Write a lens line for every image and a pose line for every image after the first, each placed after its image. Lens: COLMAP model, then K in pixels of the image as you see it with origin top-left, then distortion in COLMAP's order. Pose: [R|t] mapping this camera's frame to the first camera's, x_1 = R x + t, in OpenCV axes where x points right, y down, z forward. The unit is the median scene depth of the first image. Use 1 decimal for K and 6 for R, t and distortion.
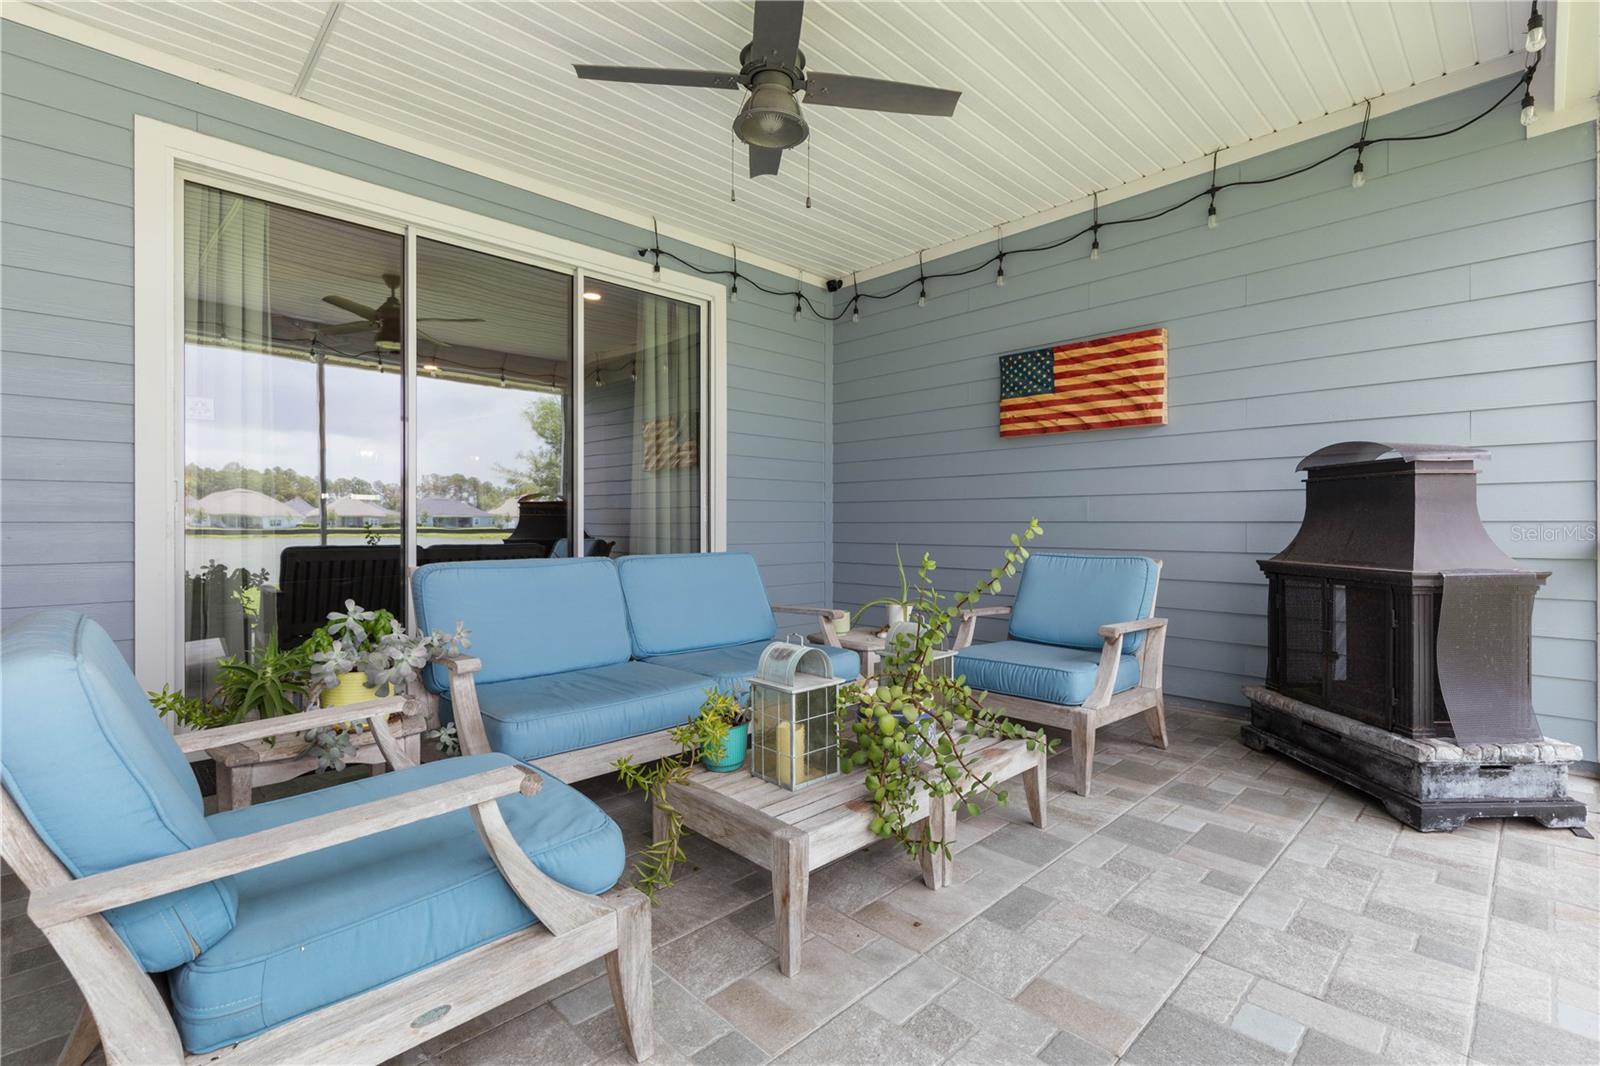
lens RADIAL K [[722.6, 0, 800.0], [0, 722.6, 533.0], [0, 0, 1]] dist [0.001753, 0.000241]
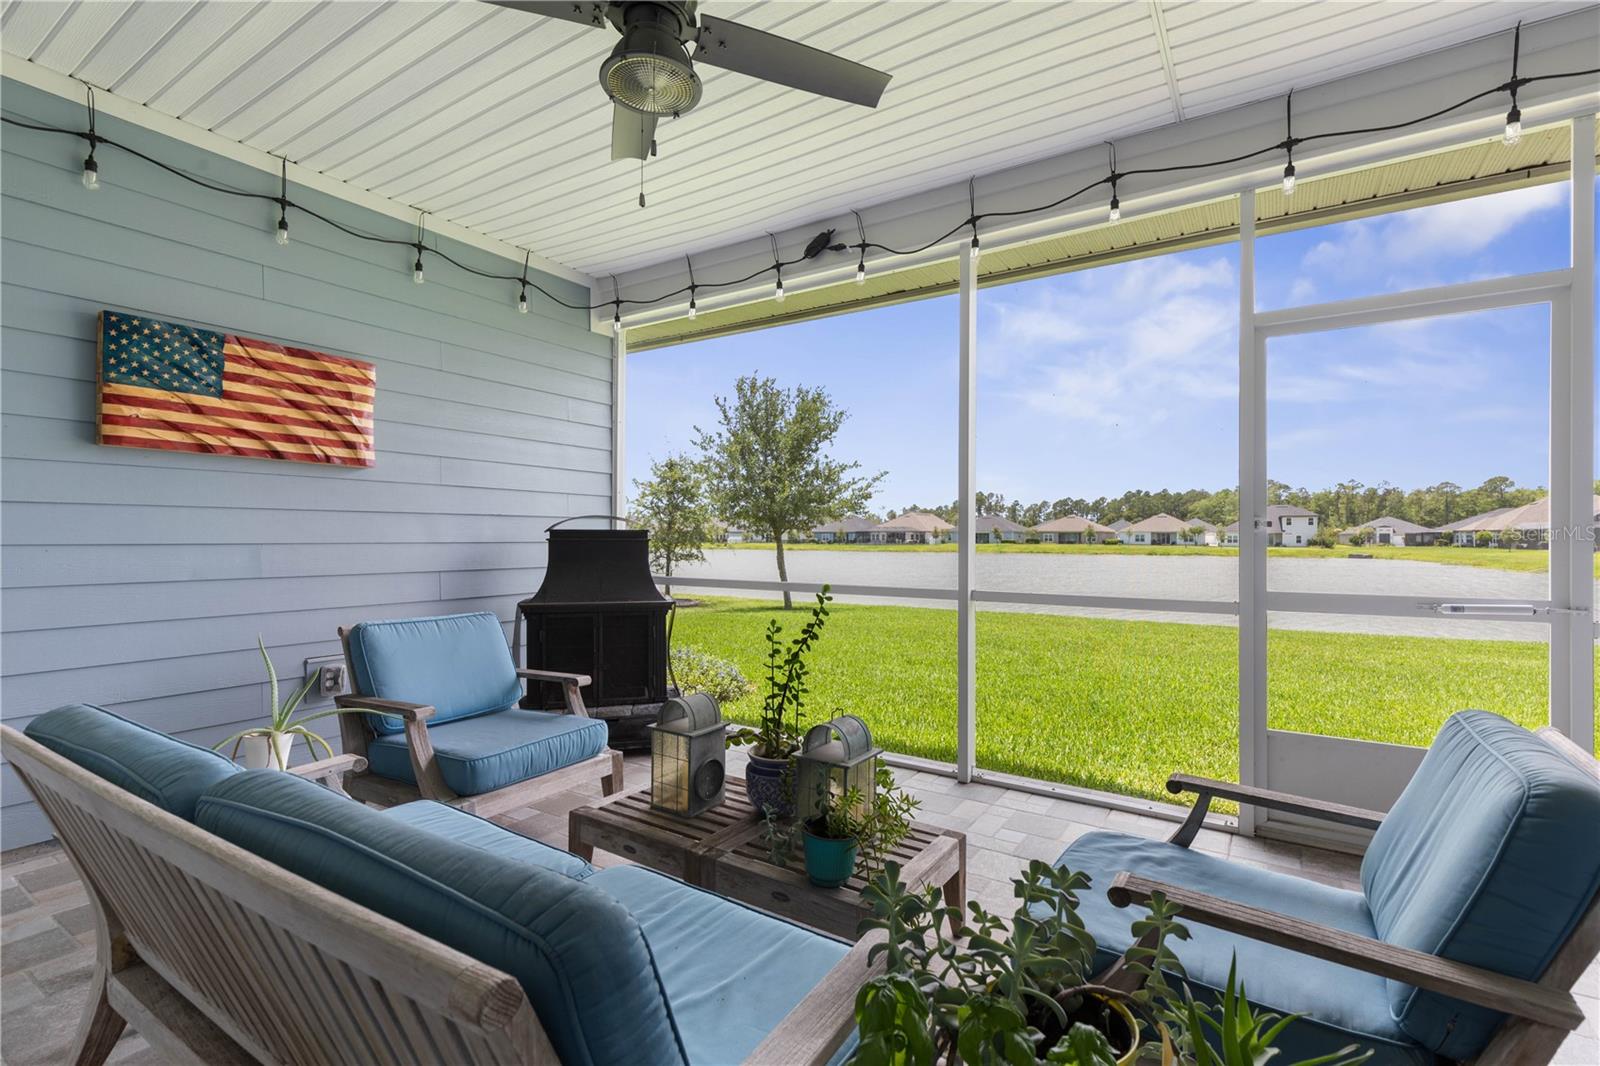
lens RADIAL K [[722.6, 0, 800.0], [0, 722.6, 533.0], [0, 0, 1]] dist [0.001753, 0.000241]
pose [[-0.220067, 0.004085, 0.975476, -0.469206], [0.011763, 0.999930, -0.001534, -0.055356], [-0.975414, 0.011137, -0.220099, 0.616422]]
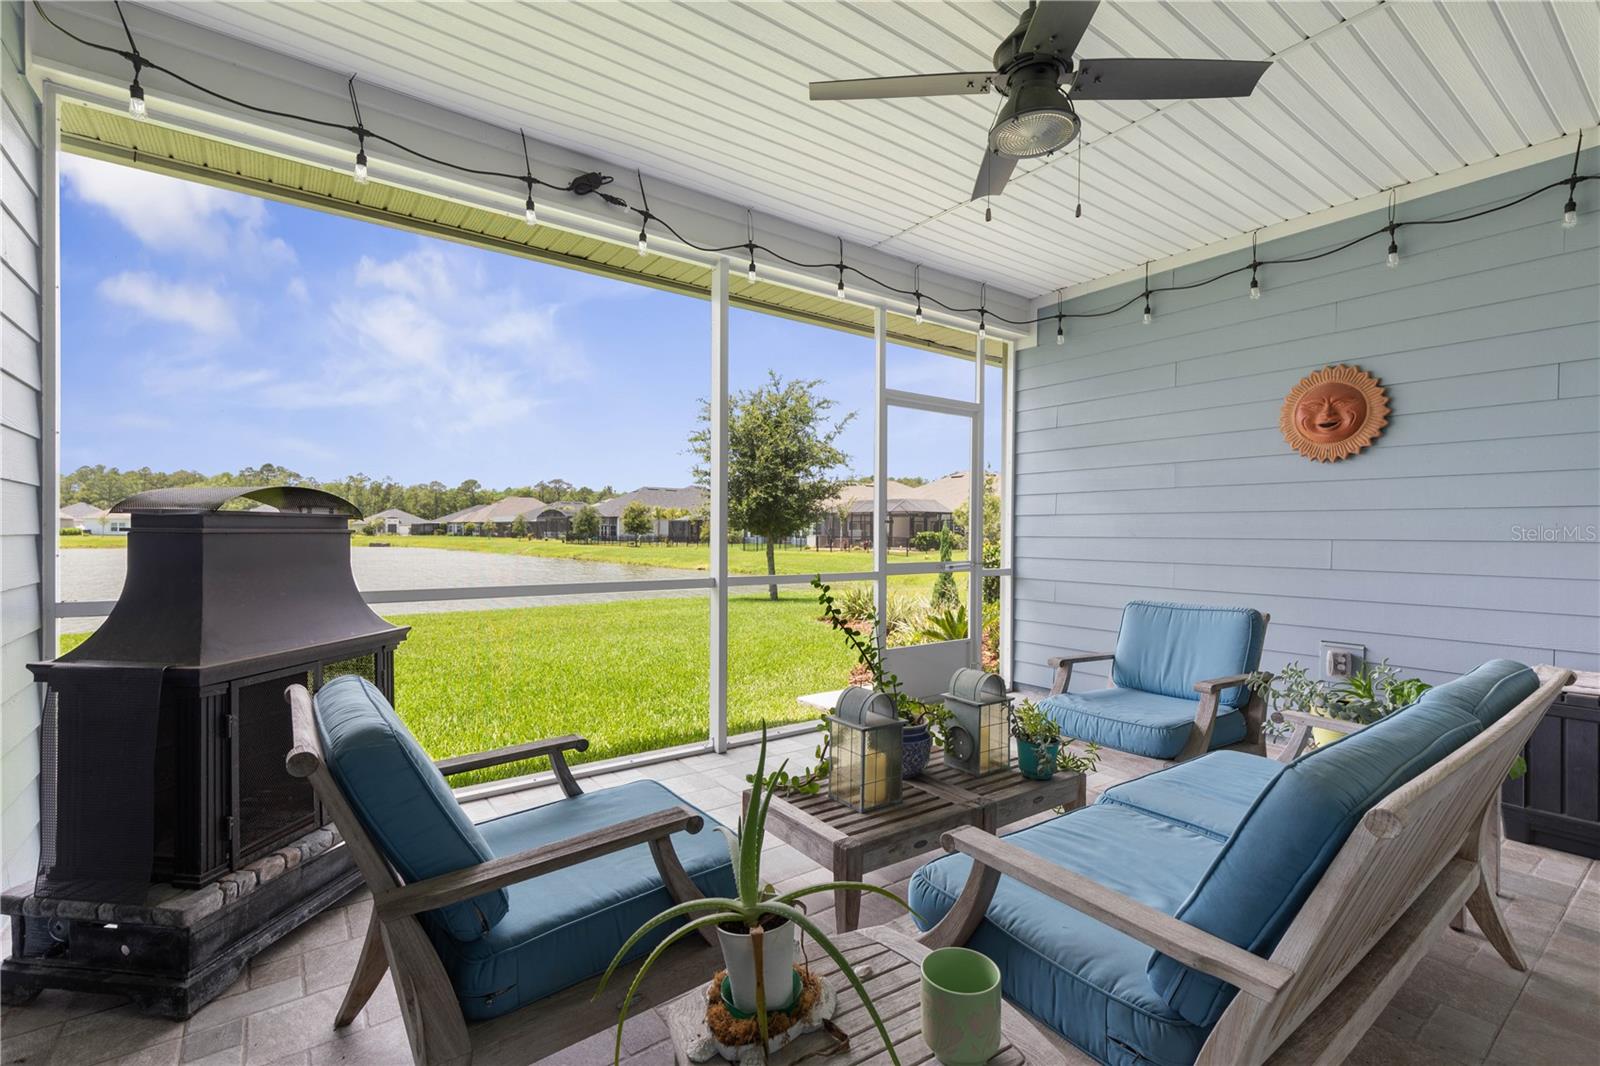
lens RADIAL K [[735.2, 0, 800.0], [0, 735.2, 533.0], [0, 0, 1]] dist [0.000678, -0.000031]
pose [[-0.992144, -0.008266, 0.124830, 0.050111], [-0.006197, 0.999837, 0.016951, -0.059786], [-0.124950, 0.016045, -0.992033, 1.114666]]
